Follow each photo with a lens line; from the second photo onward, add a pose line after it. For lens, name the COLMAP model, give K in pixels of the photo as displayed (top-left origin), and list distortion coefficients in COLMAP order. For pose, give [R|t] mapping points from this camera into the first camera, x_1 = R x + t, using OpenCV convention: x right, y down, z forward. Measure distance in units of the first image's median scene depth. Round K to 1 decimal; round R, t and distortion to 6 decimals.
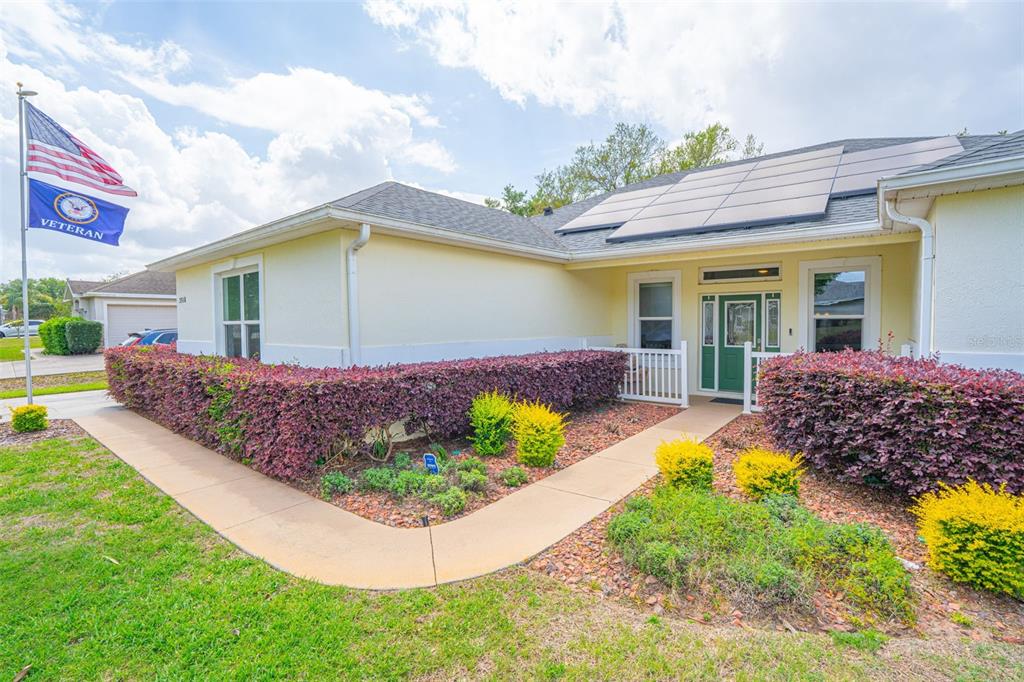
lens RADIAL K [[504.1, 0, 510.0], [0, 504.1, 326.4], [0, 0, 1]] dist [0.000611, -0.000029]
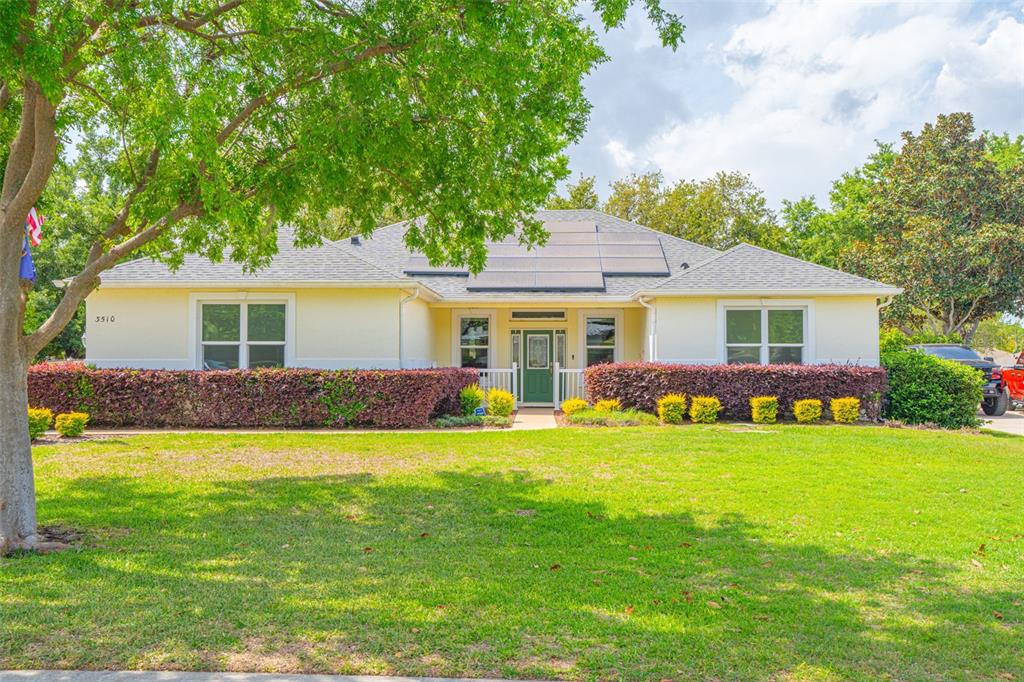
lens RADIAL K [[958.8, 0, 512.0], [0, 958.8, 341.0], [0, 0, 1]] dist [0.074732, -0.001760]
pose [[0.828579, 0.017526, 0.559598, -1.052949], [-0.003423, 0.999650, -0.026240, 0.034664], [-0.559861, 0.019826, 0.828349, -1.106018]]
